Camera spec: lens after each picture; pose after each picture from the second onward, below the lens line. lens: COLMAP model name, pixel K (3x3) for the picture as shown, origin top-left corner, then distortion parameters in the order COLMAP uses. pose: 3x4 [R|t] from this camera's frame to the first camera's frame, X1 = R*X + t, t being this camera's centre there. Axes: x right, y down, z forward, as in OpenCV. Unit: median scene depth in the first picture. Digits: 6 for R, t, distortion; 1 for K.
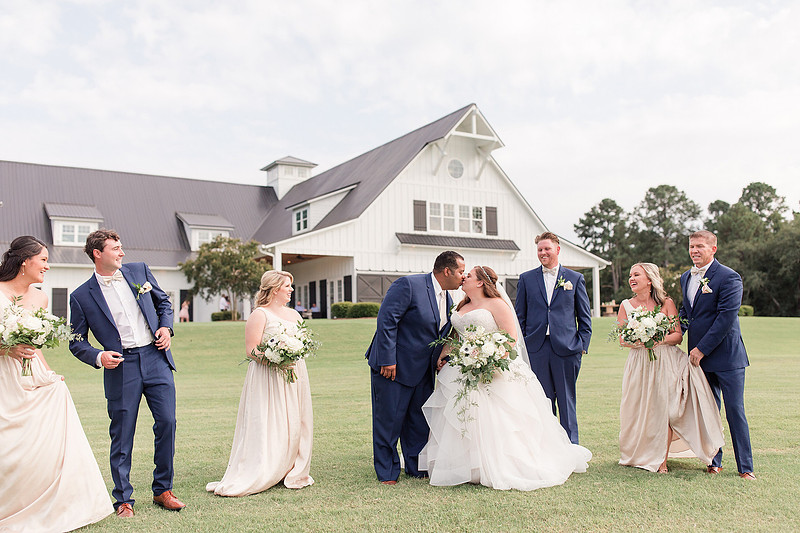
lens RADIAL K [[735.9, 0, 400.0], [0, 735.9, 266.5], [0, 0, 1]] dist [-0.004700, -0.003536]
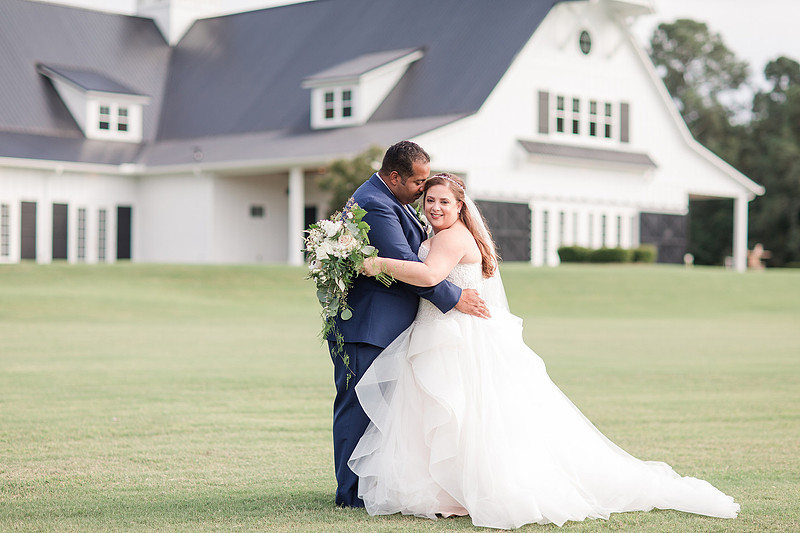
lens RADIAL K [[1956.3, 0, 400.0], [0, 1956.3, 266.5], [0, 0, 1]] dist [0.071781, -0.405877]
pose [[0.951325, 0.028826, 0.306840, -0.589319], [-0.050442, 0.996754, 0.062750, -0.032235], [-0.304035, -0.075173, 0.949690, -0.612854]]
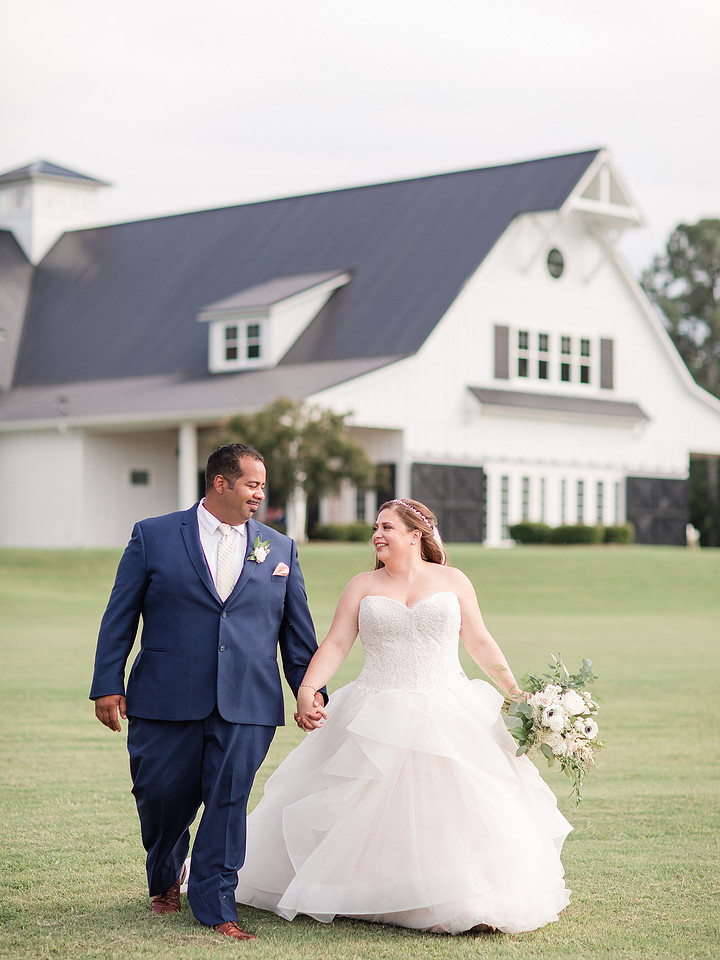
lens RADIAL K [[2672.7, 0, 361.3], [0, 2672.7, 432.4], [0, 0, 1]] dist [0.058713, 0.486056]
pose [[0.951406, 0.039201, 0.305435, -0.603480], [-0.048809, 0.998523, 0.023878, -0.048621], [-0.304048, -0.037626, 0.951913, -0.743975]]
